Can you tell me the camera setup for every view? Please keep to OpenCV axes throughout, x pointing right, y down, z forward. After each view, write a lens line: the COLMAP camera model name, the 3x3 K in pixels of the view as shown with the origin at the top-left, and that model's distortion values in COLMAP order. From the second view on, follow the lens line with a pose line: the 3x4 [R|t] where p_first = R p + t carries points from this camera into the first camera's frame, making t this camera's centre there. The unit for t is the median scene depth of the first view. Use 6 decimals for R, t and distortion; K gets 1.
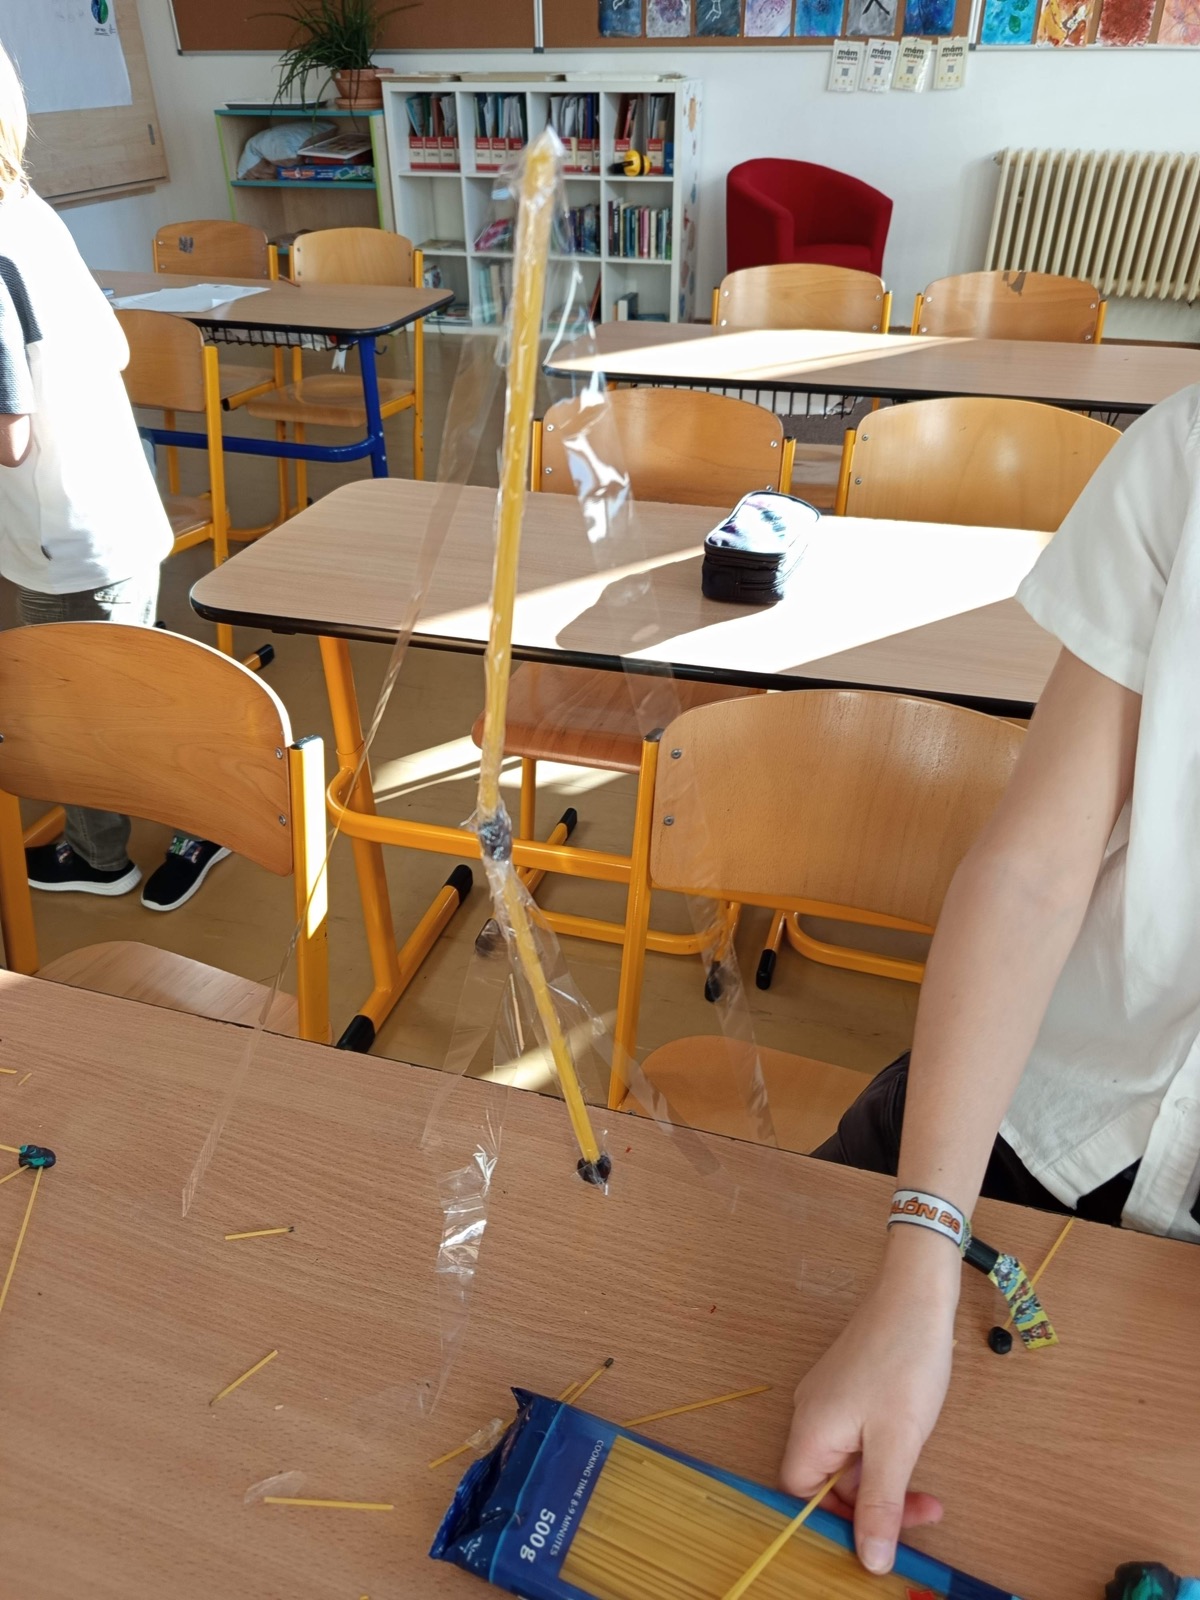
lens RADIAL K [[1103.5, 0, 601.6], [0, 1103.5, 831.3], [0, 0, 1]] dist [-0.011110, -0.001144]
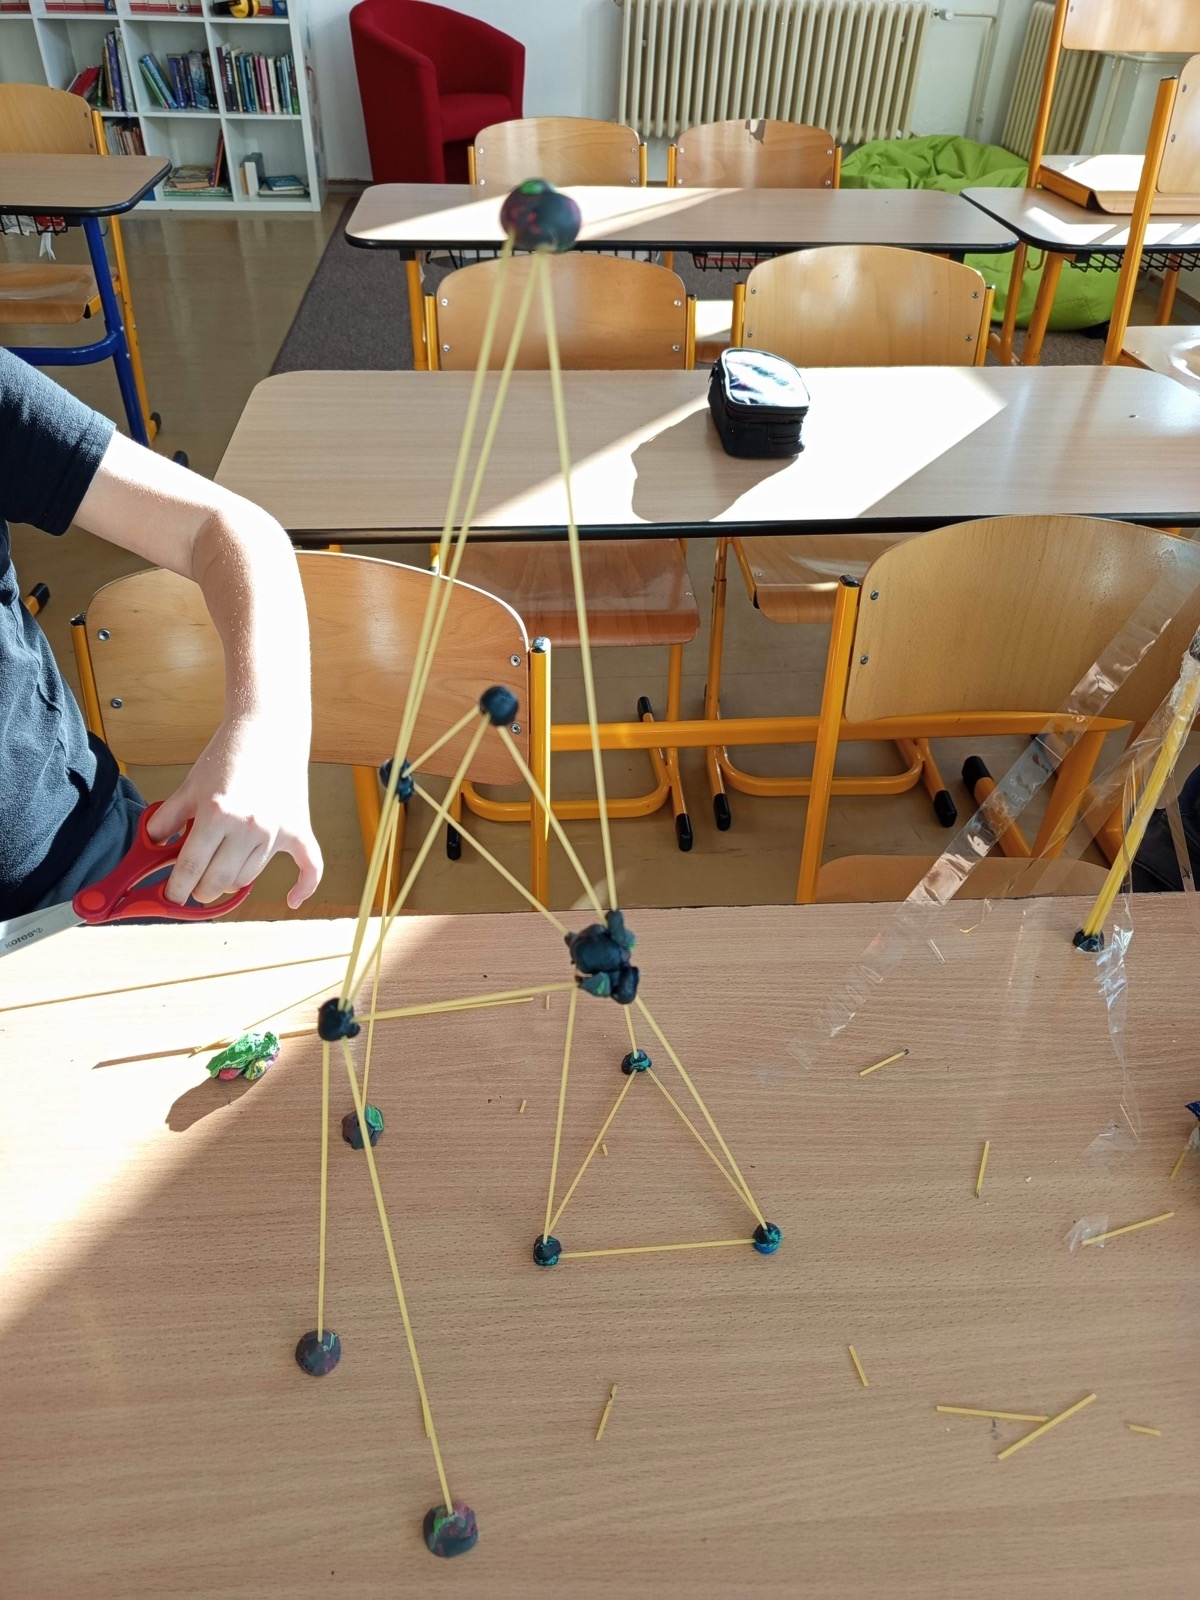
lens RADIAL K [[1125.4, 0, 600.0], [0, 1125.4, 800.0], [0, 0, 1]] dist [-0.042315, 0.054014]
pose [[0.933157, -0.204763, 0.295448, -0.167057], [0.181876, 0.977882, 0.103285, -0.011132], [-0.310062, -0.042647, 0.949759, 0.007989]]
